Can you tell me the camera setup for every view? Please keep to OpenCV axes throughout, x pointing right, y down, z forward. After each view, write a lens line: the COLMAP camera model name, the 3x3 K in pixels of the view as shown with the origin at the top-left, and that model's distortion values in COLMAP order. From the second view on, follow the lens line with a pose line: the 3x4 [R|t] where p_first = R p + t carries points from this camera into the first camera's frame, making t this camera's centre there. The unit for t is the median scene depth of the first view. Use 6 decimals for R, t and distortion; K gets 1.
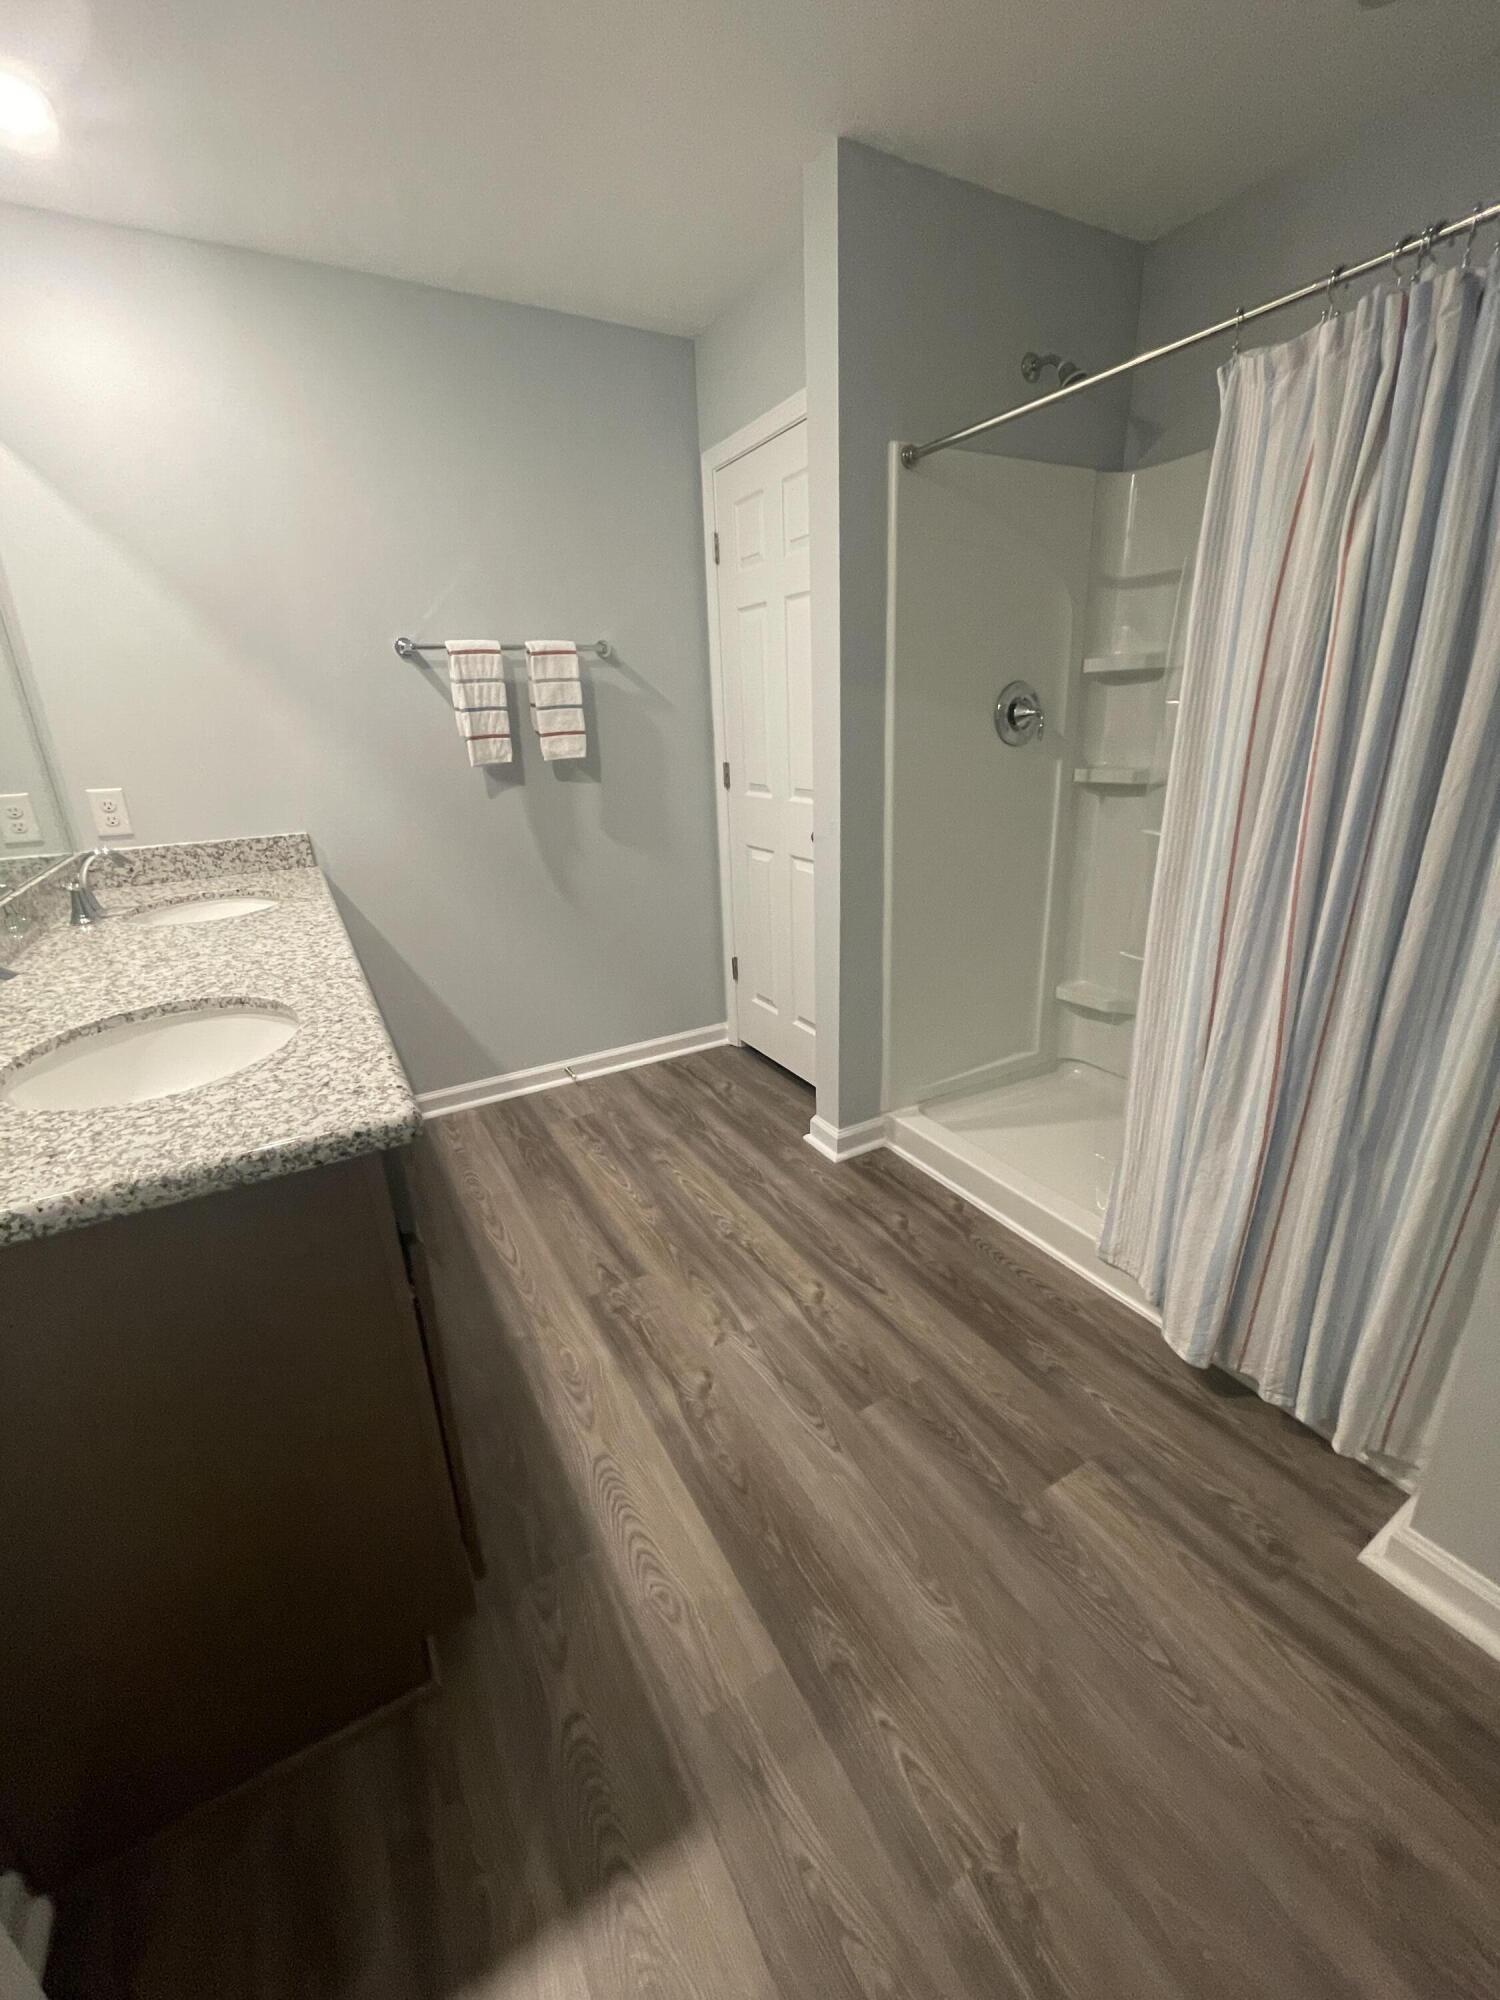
lens RADIAL K [[811.7, 0, 752.5], [0, 811.7, 1003.8], [0, 0, 1]] dist [-0.004143, 0.000739]
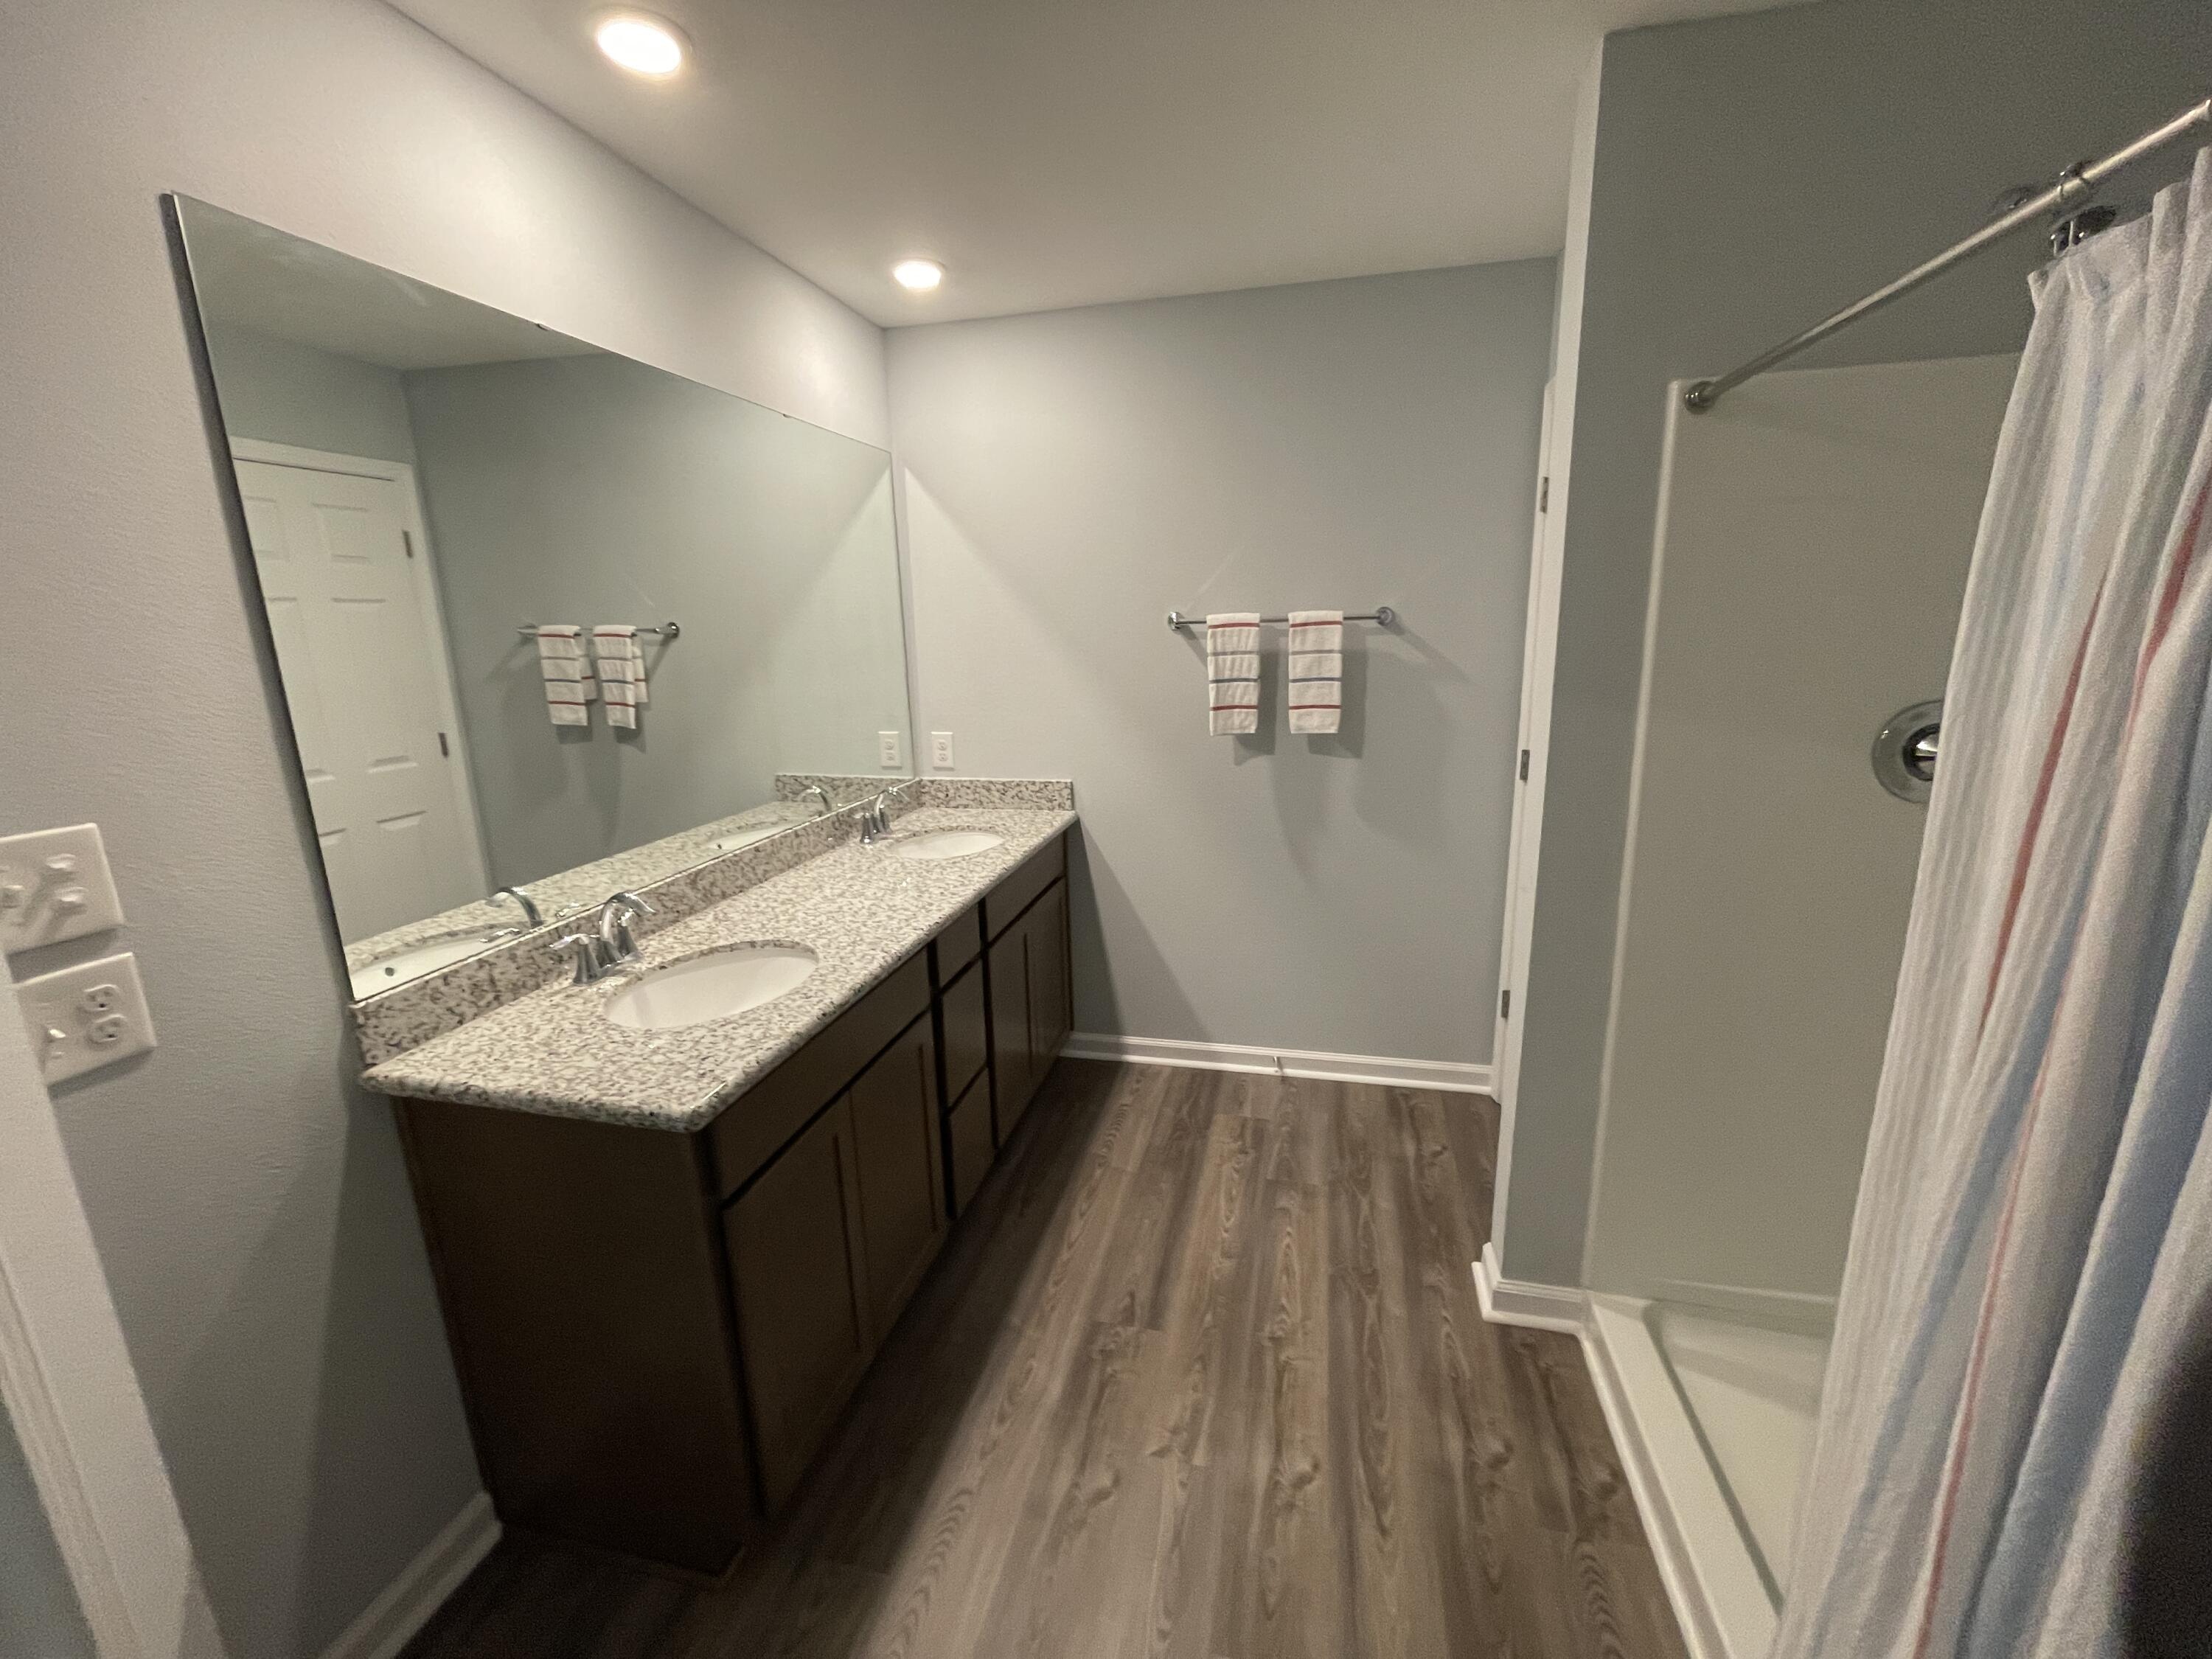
lens RADIAL K [[897.7, 0, 1100.9], [0, 897.7, 831.6], [0, 0, 1]] dist [-0.004143, 0.000739]
pose [[0.726457, 0.171011, -0.665594, 0.331723], [-0.228321, 0.973585, 0.000944, -0.161241], [0.648174, 0.151283, 0.746314, 0.120722]]
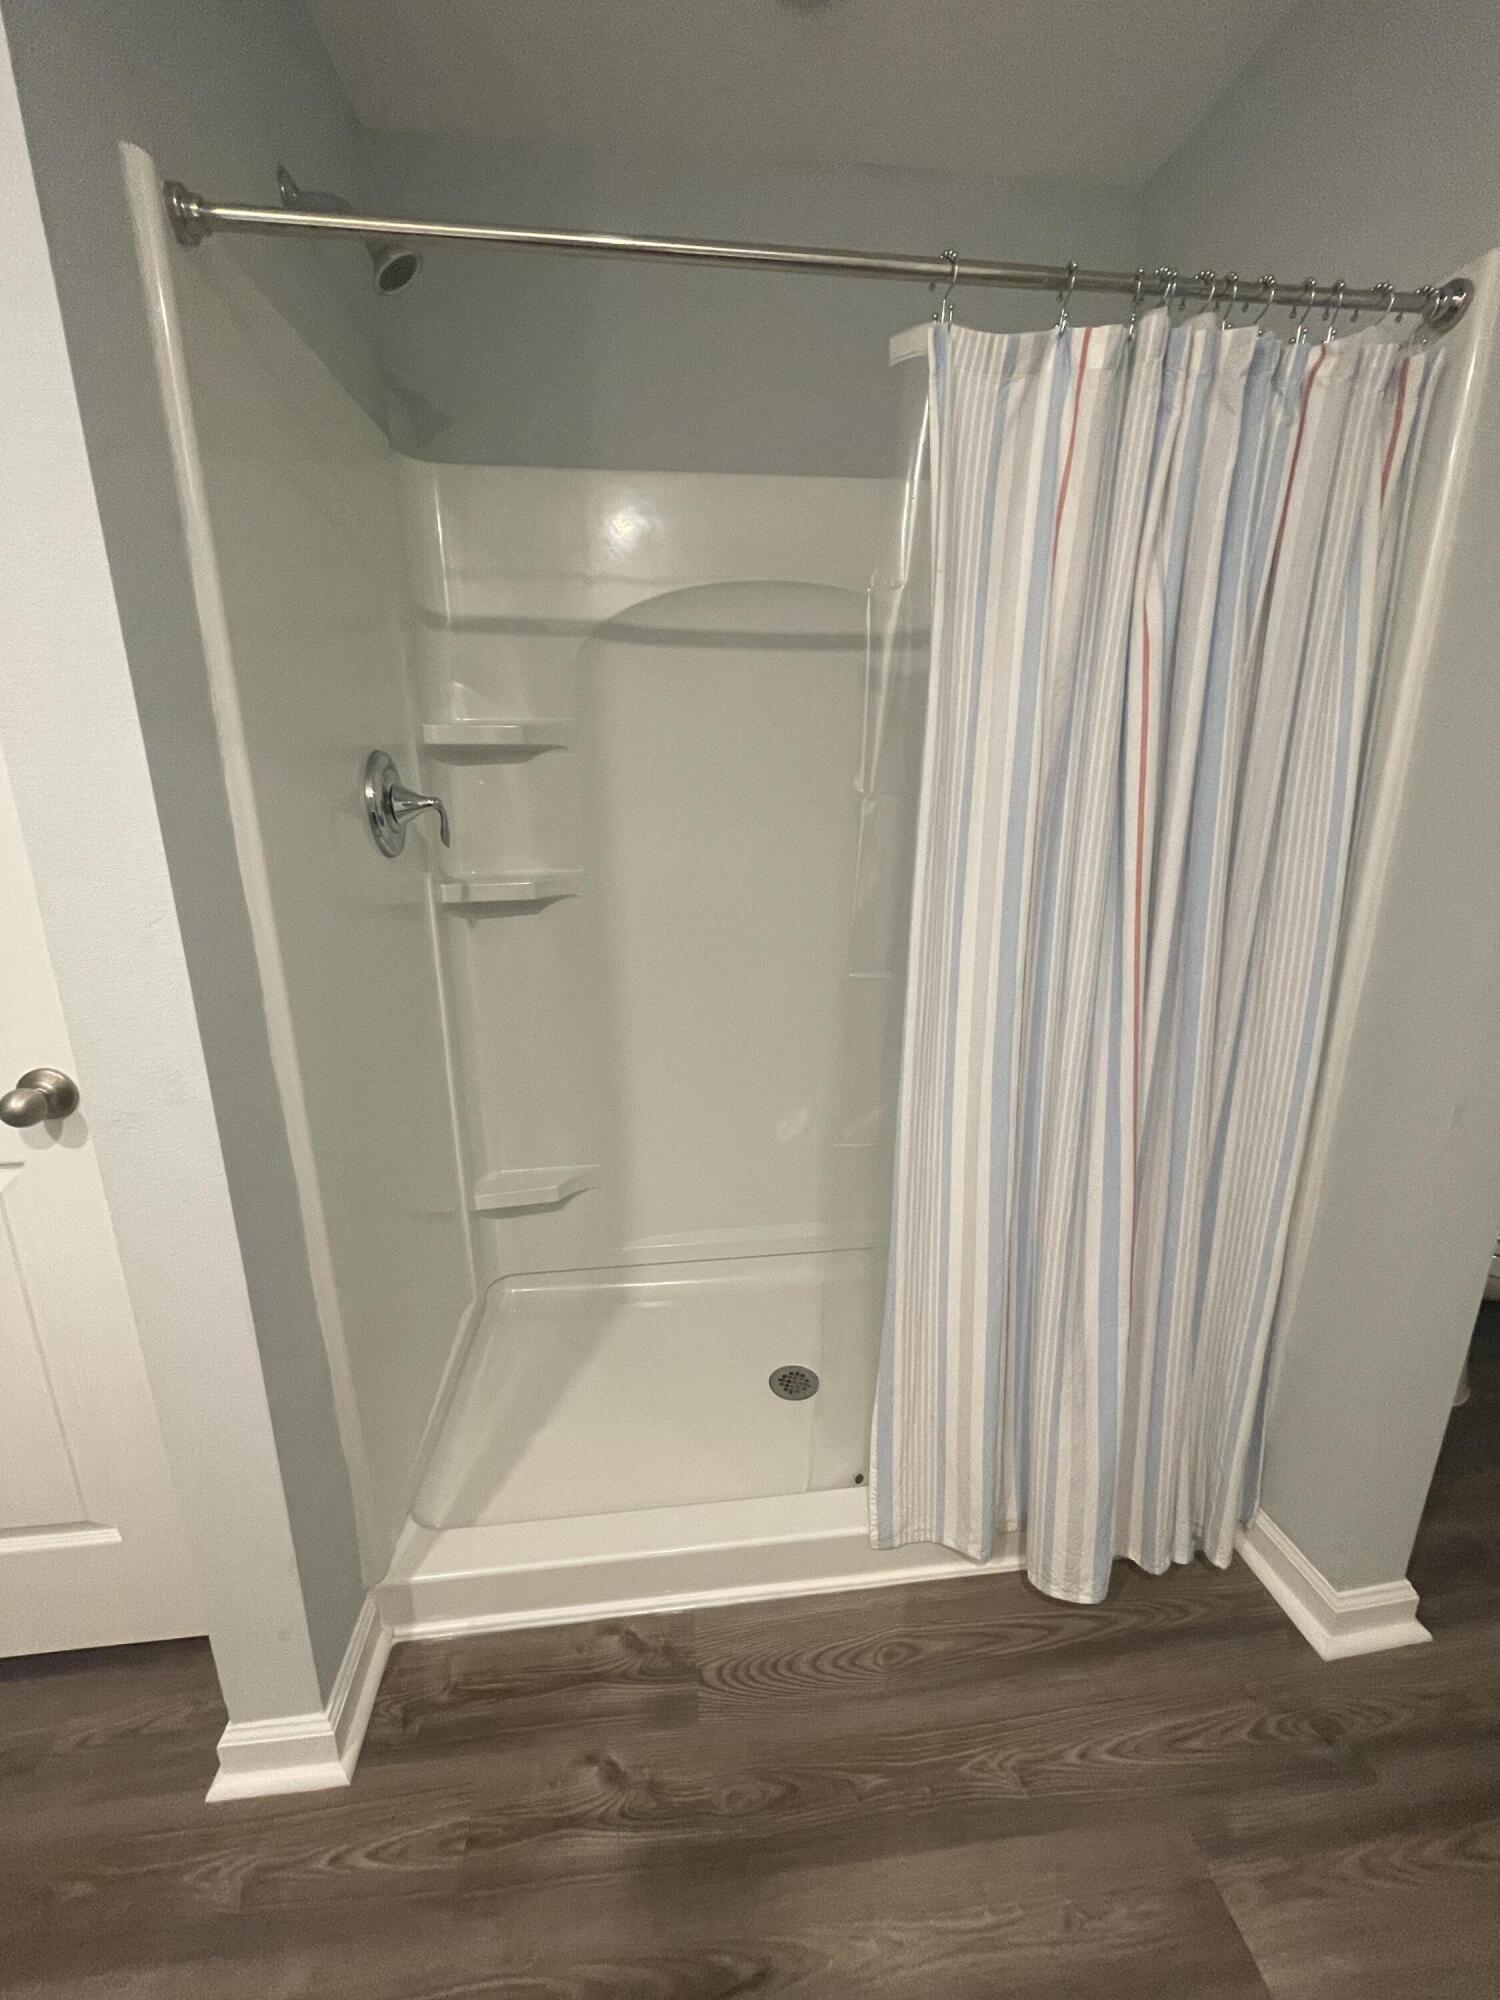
lens RADIAL K [[811.7, 0, 748.8], [0, 811.7, 996.8], [0, 0, 1]] dist [-0.004143, 0.000739]
pose [[0.396021, -0.209823, 0.893947, -0.123834], [0.298903, 0.949977, 0.090560, -0.200554], [-0.868231, 0.231340, 0.438928, 0.546361]]
